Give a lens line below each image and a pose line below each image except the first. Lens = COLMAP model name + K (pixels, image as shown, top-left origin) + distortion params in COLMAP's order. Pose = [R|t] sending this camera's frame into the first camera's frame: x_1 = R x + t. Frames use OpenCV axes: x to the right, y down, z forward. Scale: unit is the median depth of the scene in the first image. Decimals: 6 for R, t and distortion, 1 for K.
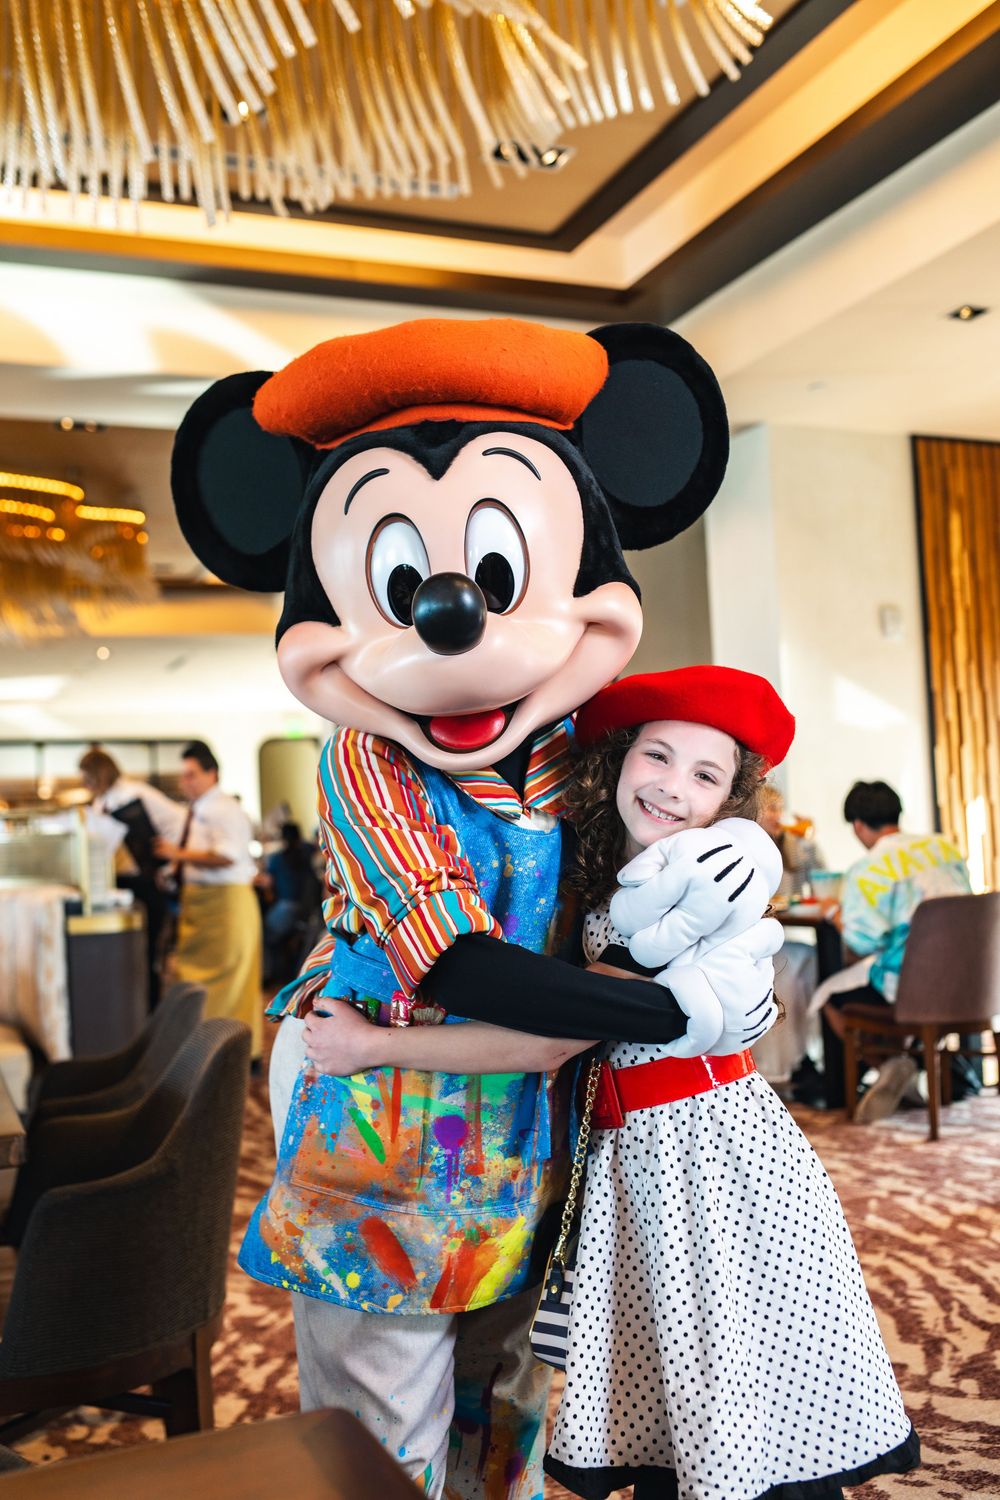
lens RADIAL K [[1451.5, 0, 501.6], [0, 1451.5, 740.0], [0, 0, 1]] dist [-0.020307, 0.000000]
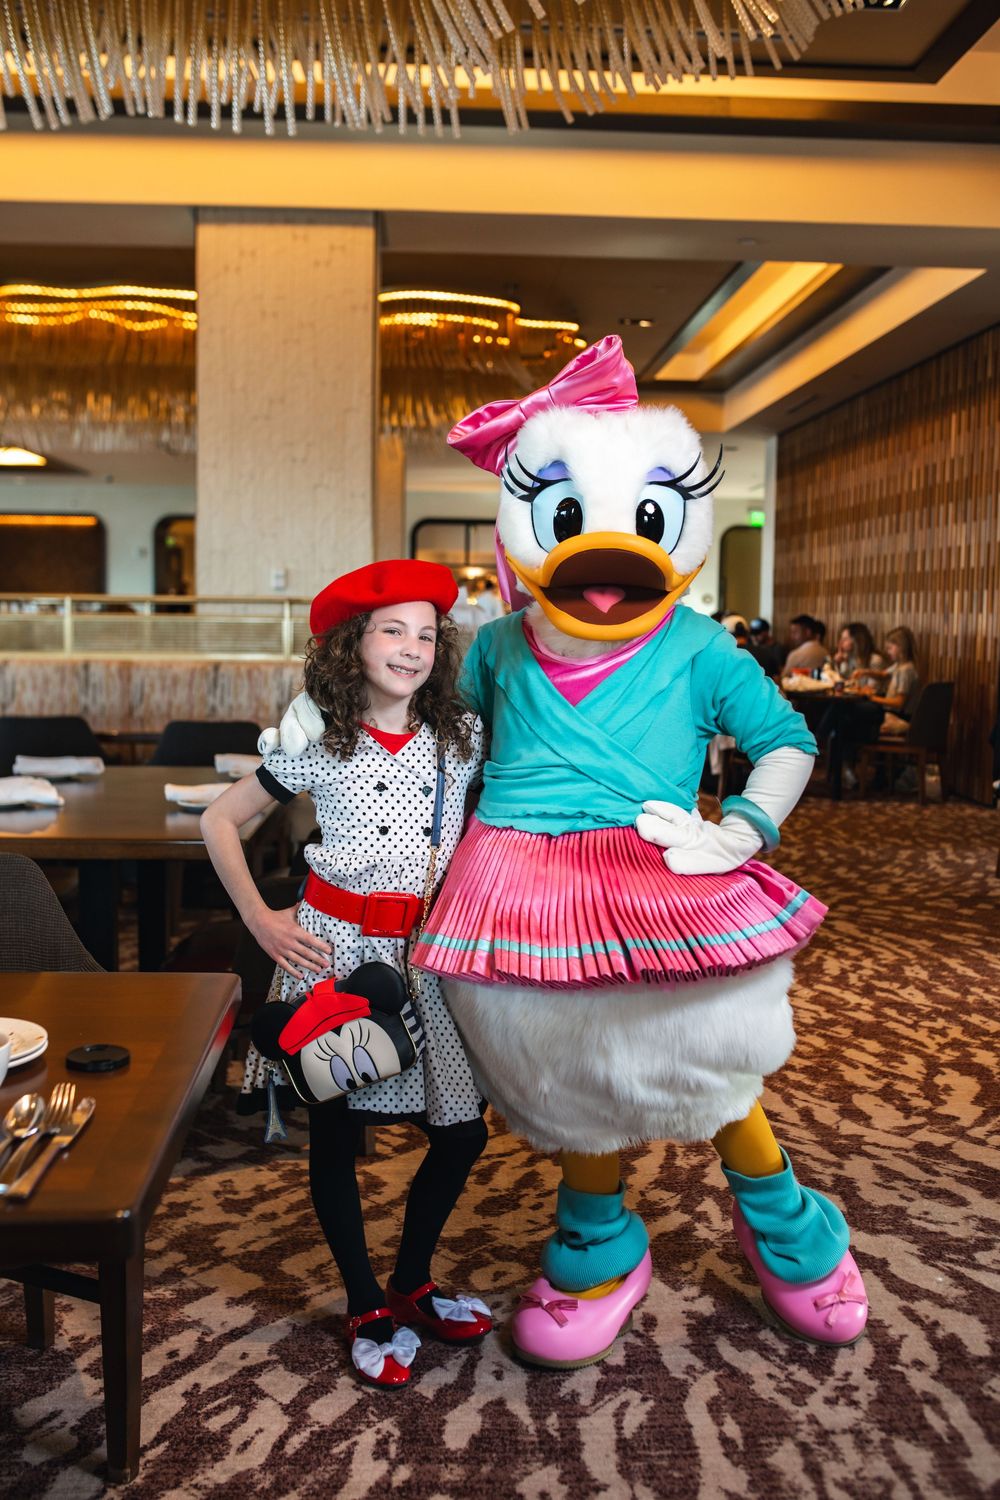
lens RADIAL K [[1451.5, 0, 494.2], [0, 1451.5, 743.5], [0, 0, 1]] dist [-0.020307, 0.000000]
pose [[0.936261, 0.092550, -0.338894, 0.212209], [-0.039185, 0.986166, 0.161060, -0.044071], [0.349112, -0.137514, 0.926936, -0.162775]]
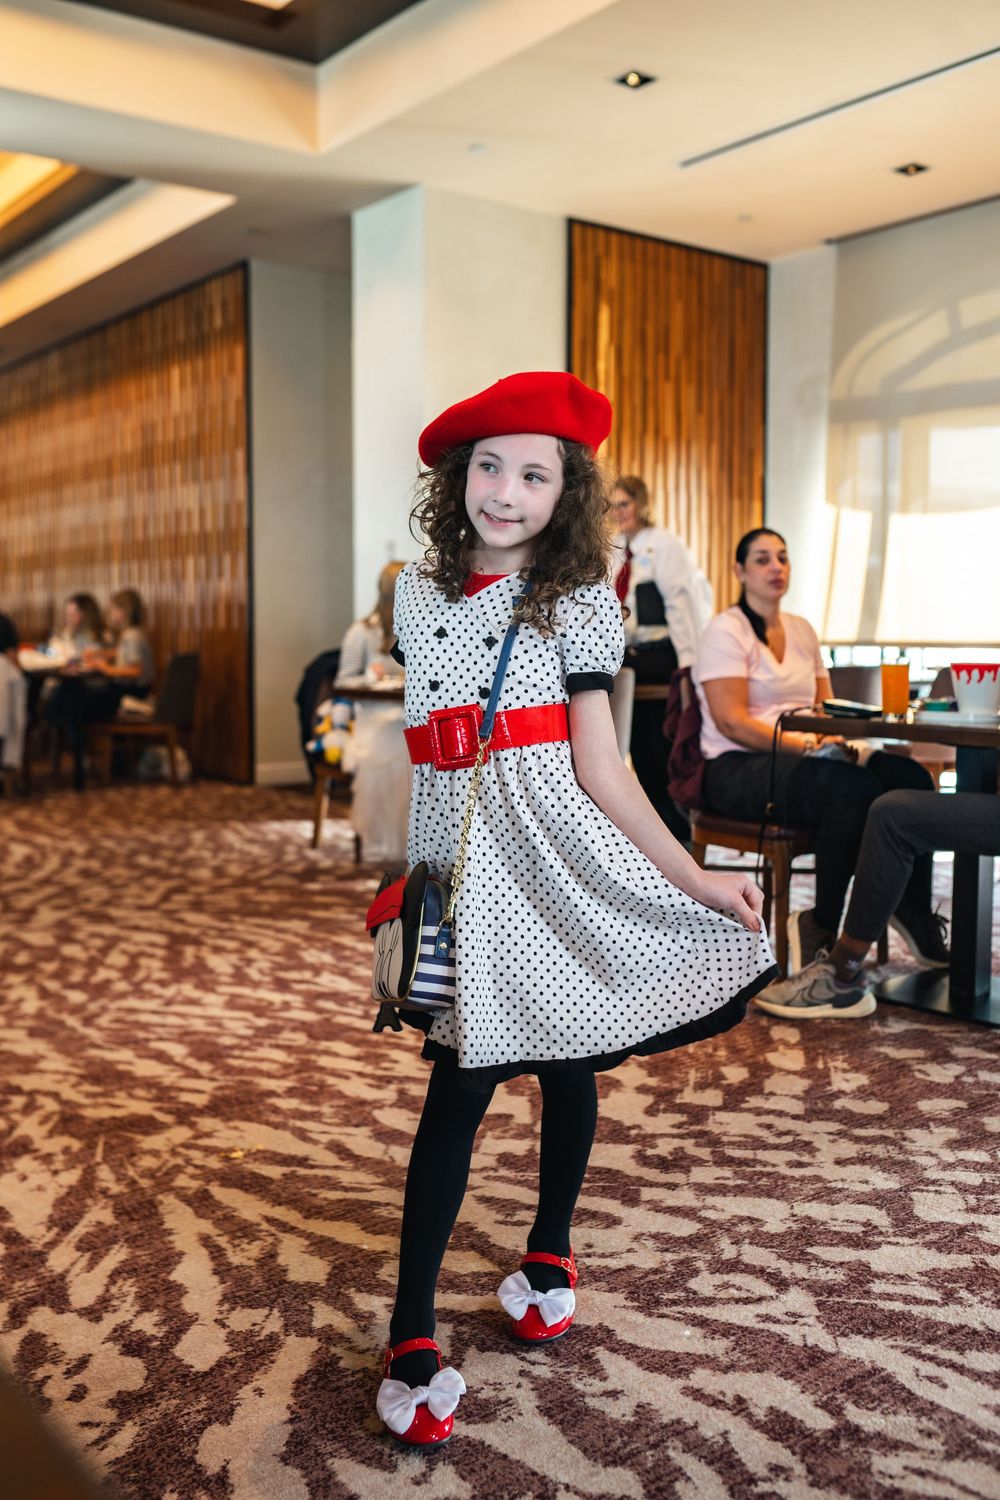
lens RADIAL K [[1451.5, 0, 487.8], [0, 1451.5, 730.1], [0, 0, 1]] dist [-0.020307, 0.000000]
pose [[0.970121, 0.030199, 0.240735, 0.013137], [-0.059246, 0.991673, 0.114348, 0.042754], [-0.235277, -0.125194, 0.963831, 0.058963]]
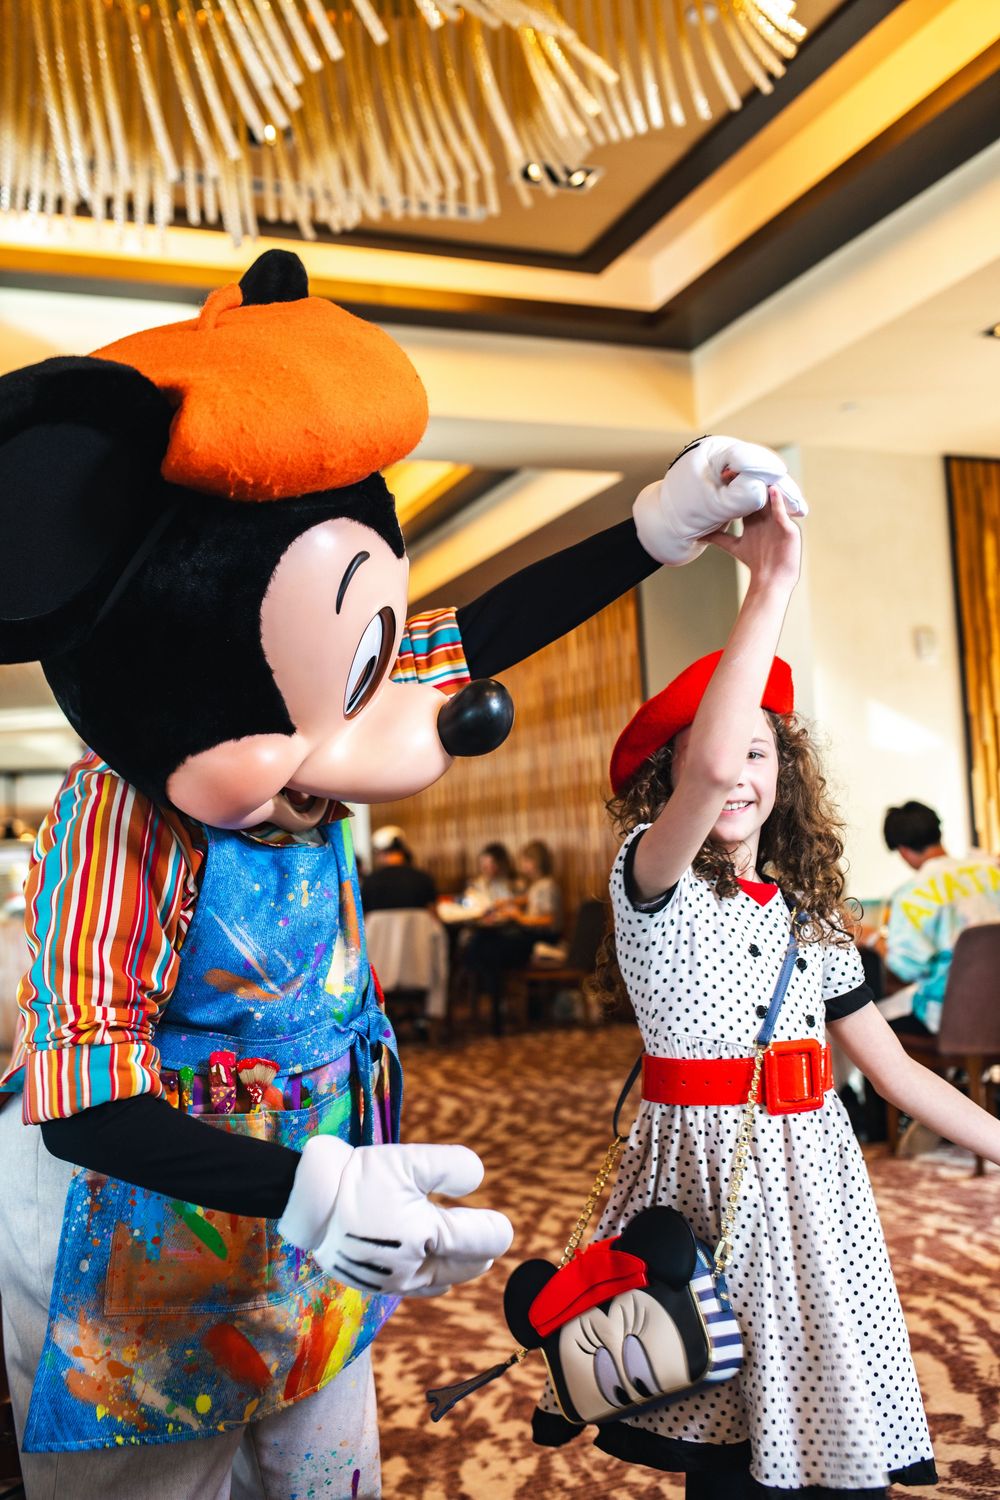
lens RADIAL K [[1451.5, 0, 502.5], [0, 1451.5, 735.8], [0, 0, 1]] dist [-0.020307, 0.000000]
pose [[0.999809, -0.005990, -0.018583, -0.002802], [0.005596, 0.999760, -0.021169, -0.000069], [0.018705, 0.021061, 0.999603, 0.019575]]
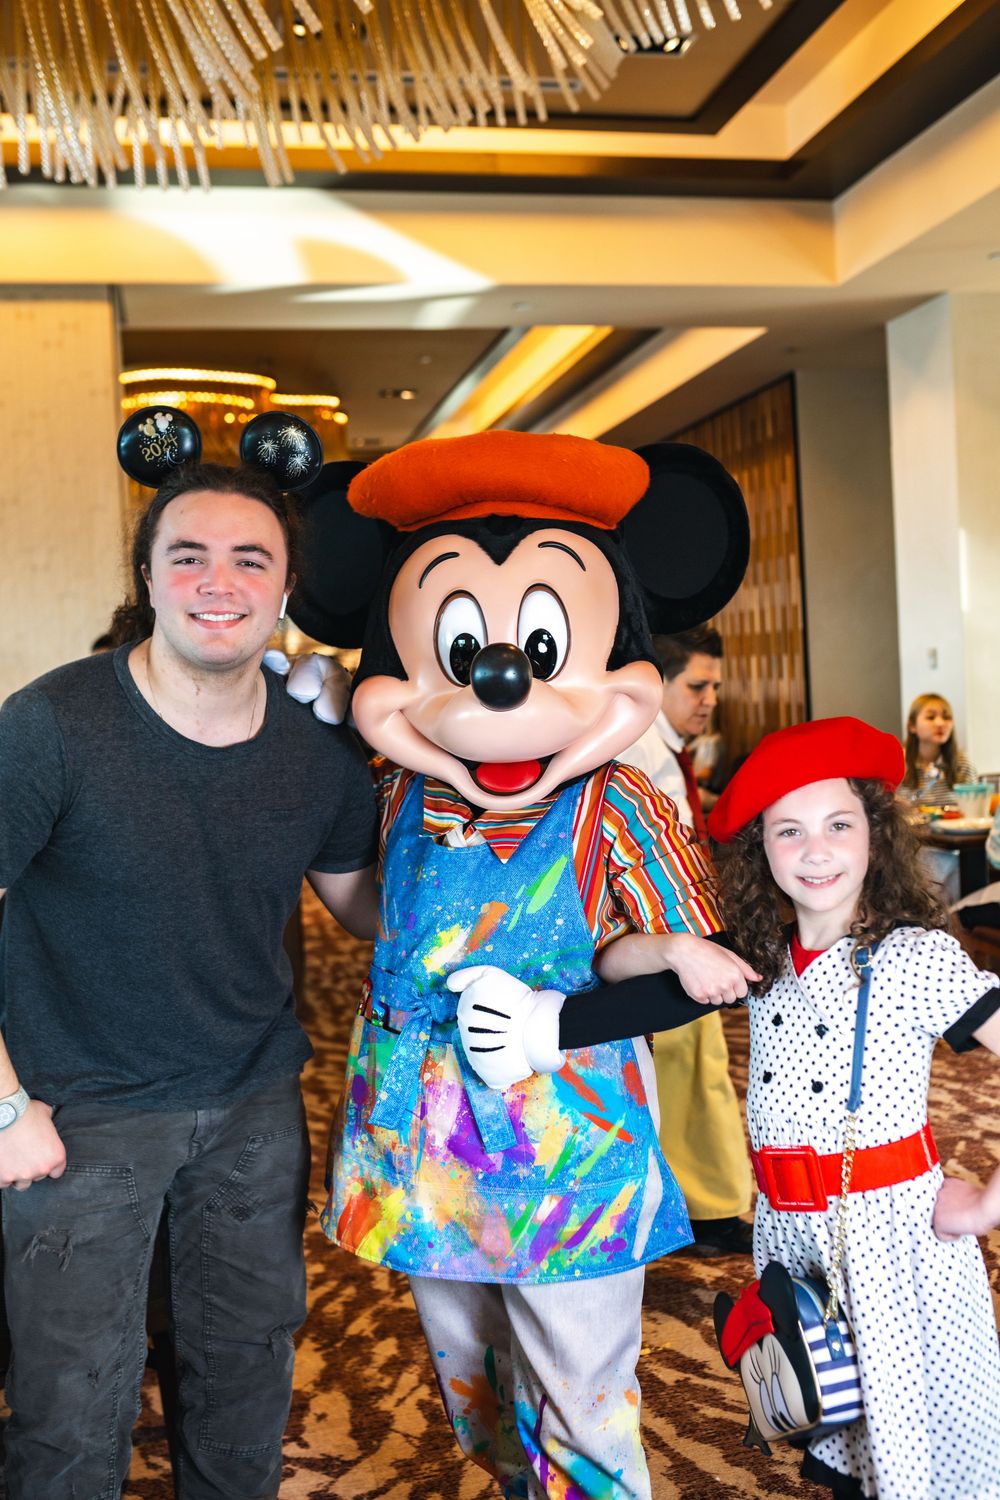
lens RADIAL K [[1451.5, 0, 507.4], [0, 1451.5, 730.7], [0, 0, 1]] dist [-0.020307, 0.000000]
pose [[0.983470, 0.003642, -0.181036, 0.128064], [0.016146, 0.994051, 0.107710, -0.074624], [0.180351, -0.108852, 0.977561, 0.003143]]
